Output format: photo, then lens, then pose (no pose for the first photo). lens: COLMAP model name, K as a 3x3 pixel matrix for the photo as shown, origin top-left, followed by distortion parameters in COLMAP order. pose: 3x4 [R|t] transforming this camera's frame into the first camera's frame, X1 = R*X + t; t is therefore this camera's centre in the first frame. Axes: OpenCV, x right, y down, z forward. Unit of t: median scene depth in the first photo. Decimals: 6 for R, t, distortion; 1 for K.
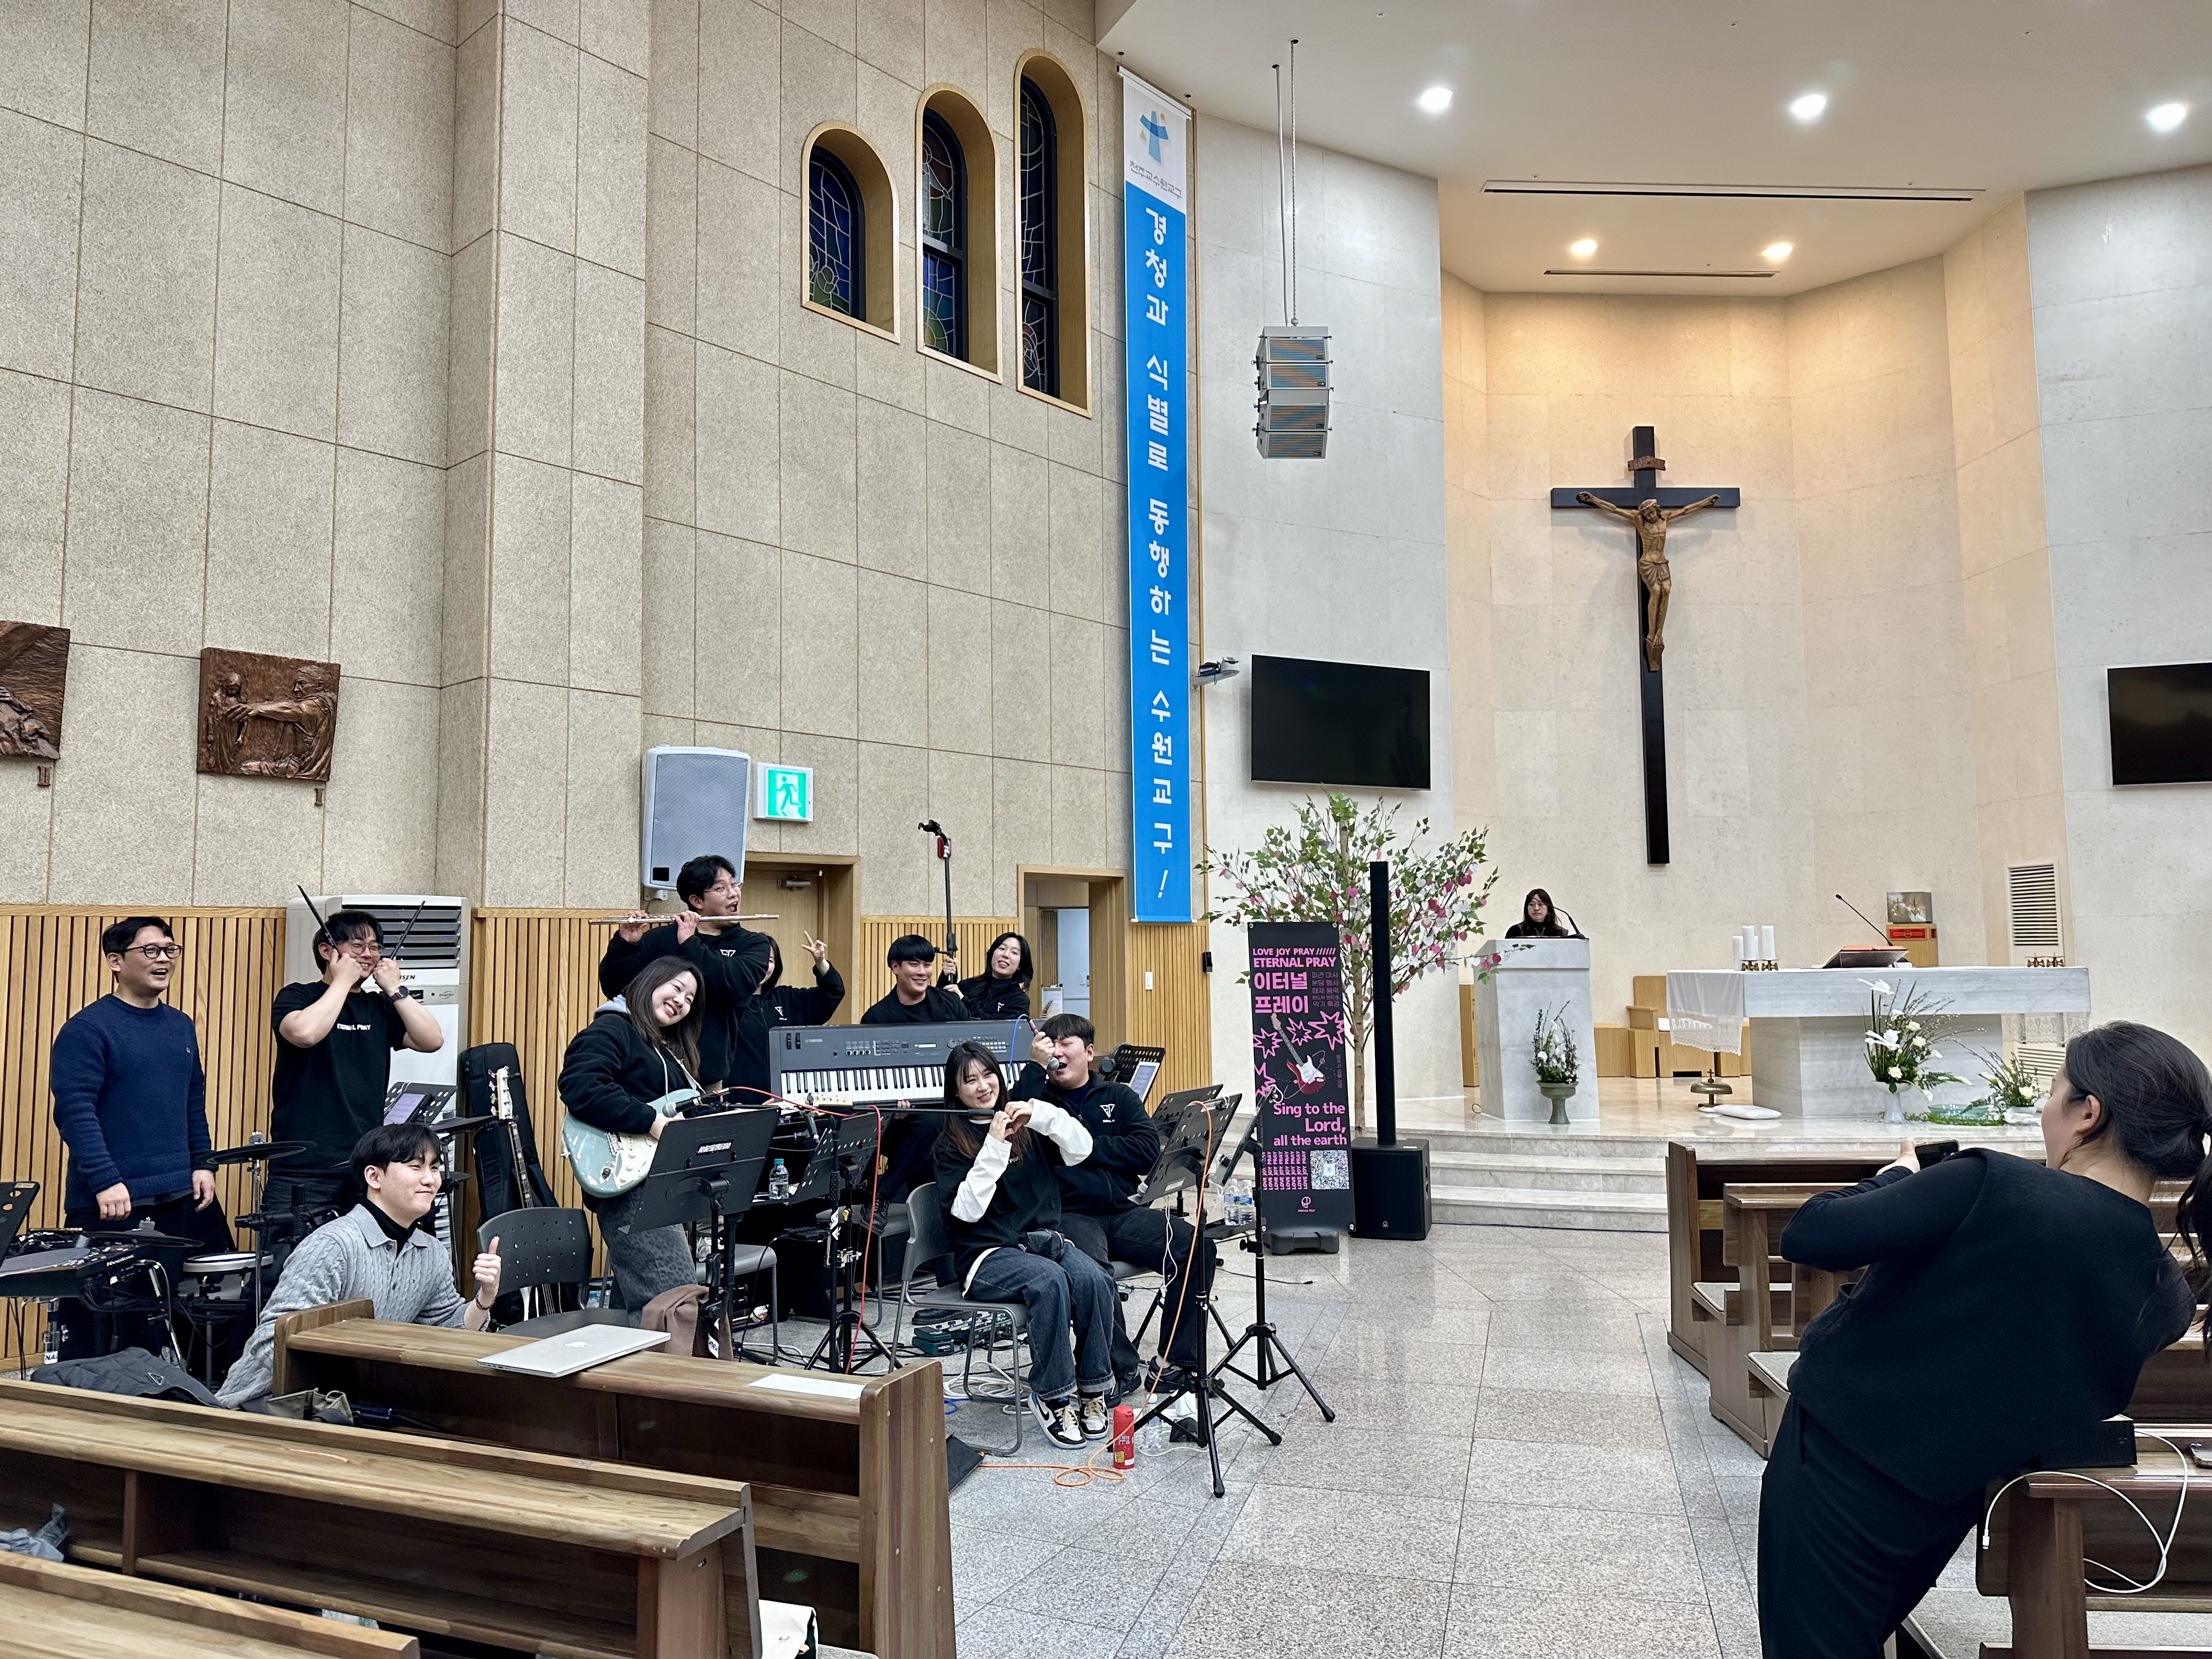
lens RADIAL K [[1508.3, 0, 1106.0], [0, 1508.3, 829.5], [0, 0, 1]] dist [0.084959, -0.109142]
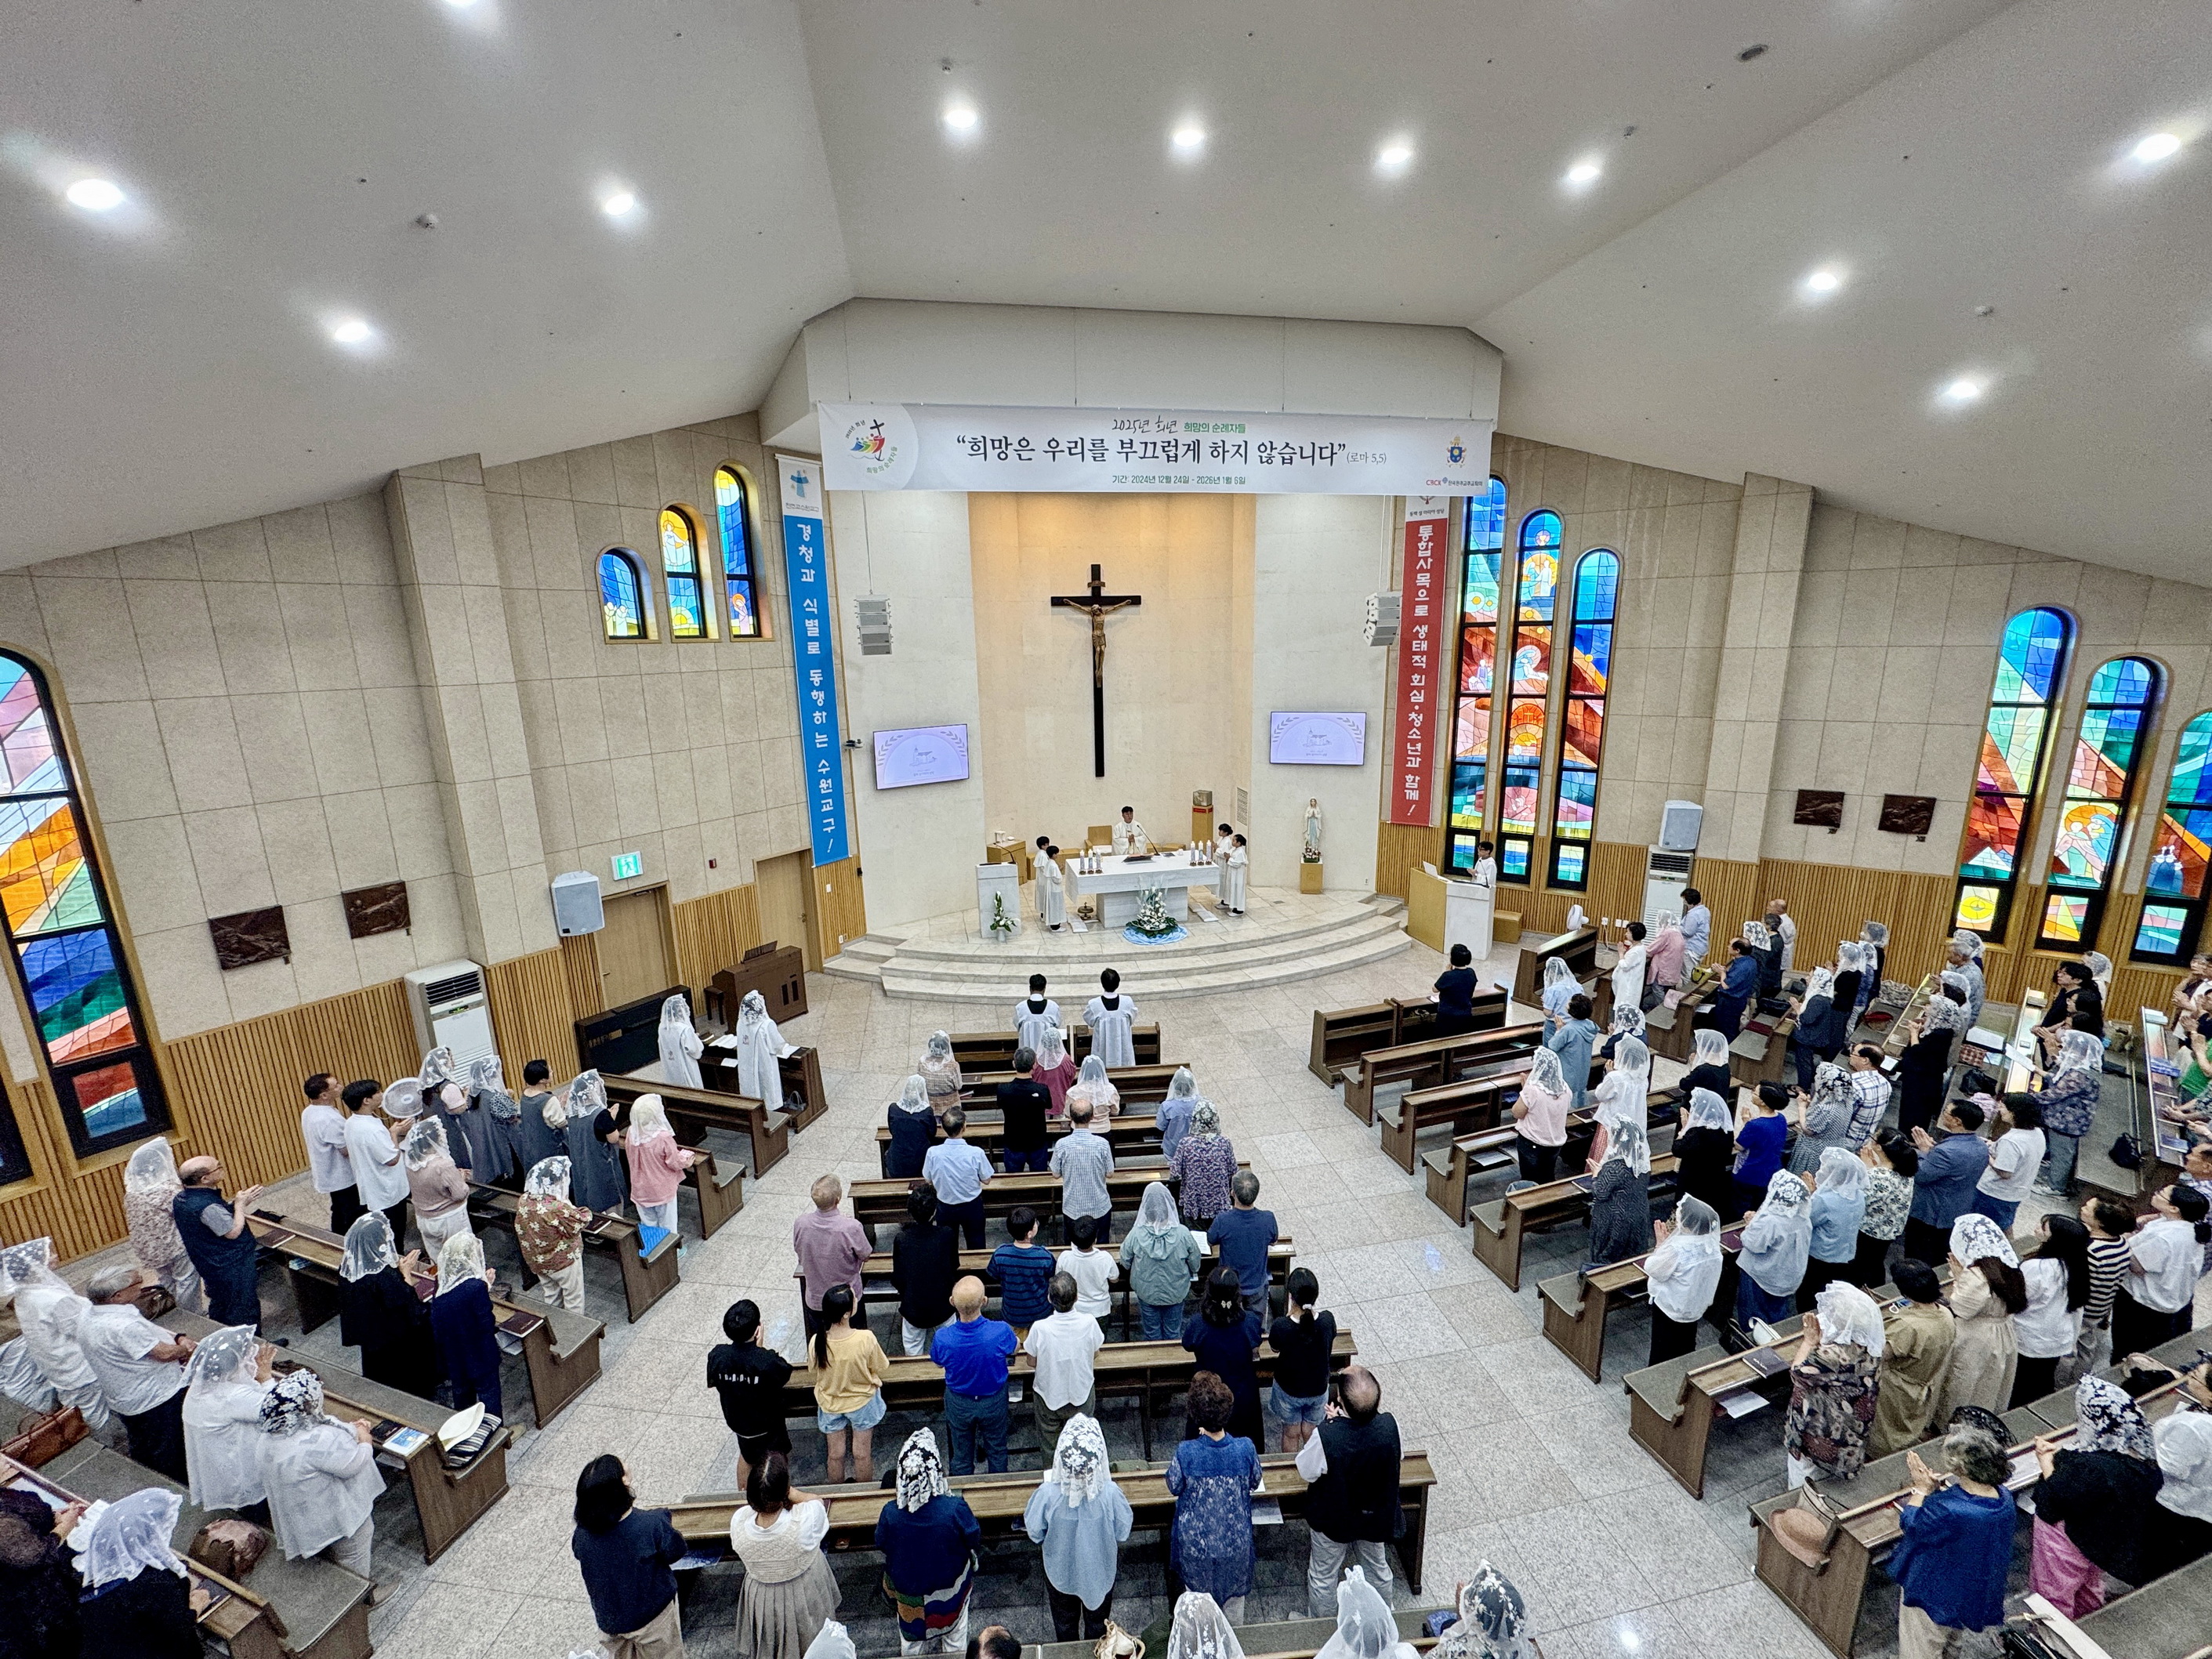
lens RADIAL K [[882.3, 0, 1106.0], [0, 882.3, 829.5], [0, 0, 1]] dist [-0.000883, -0.000050]
pose [[0.989506, -0.037733, 0.139476, 0.257199], [-0.005565, 0.954630, 0.297741, -0.377367], [-0.144383, -0.295393, 0.944403, -0.291090]]
